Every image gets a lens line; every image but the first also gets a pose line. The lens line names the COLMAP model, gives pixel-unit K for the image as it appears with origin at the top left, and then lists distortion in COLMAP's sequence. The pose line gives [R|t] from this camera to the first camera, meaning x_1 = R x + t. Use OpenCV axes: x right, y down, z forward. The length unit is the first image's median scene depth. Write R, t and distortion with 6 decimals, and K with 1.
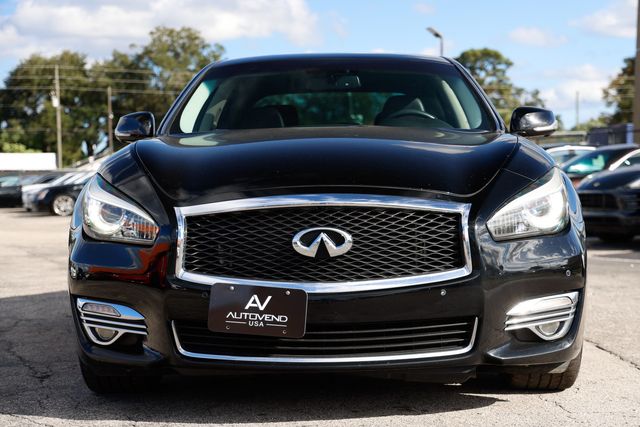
lens RADIAL K [[1126.0, 0, 322.4], [0, 1126.0, 213.1], [0, 0, 1]] dist [0.212747, 0.000000]
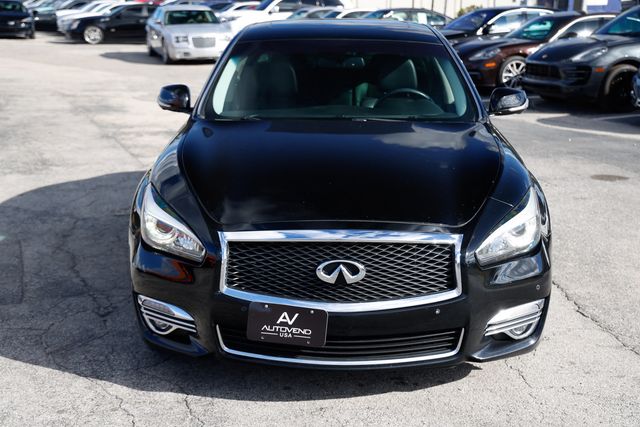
lens RADIAL K [[926.4, 0, 317.9], [0, 926.4, 213.9], [0, 0, 1]] dist [0.119823, 0.000000]
pose [[0.999717, 0.019411, 0.013737, -0.038220], [-0.021646, 0.981980, 0.187742, -0.213592], [-0.009845, -0.187986, 0.982122, 0.026008]]
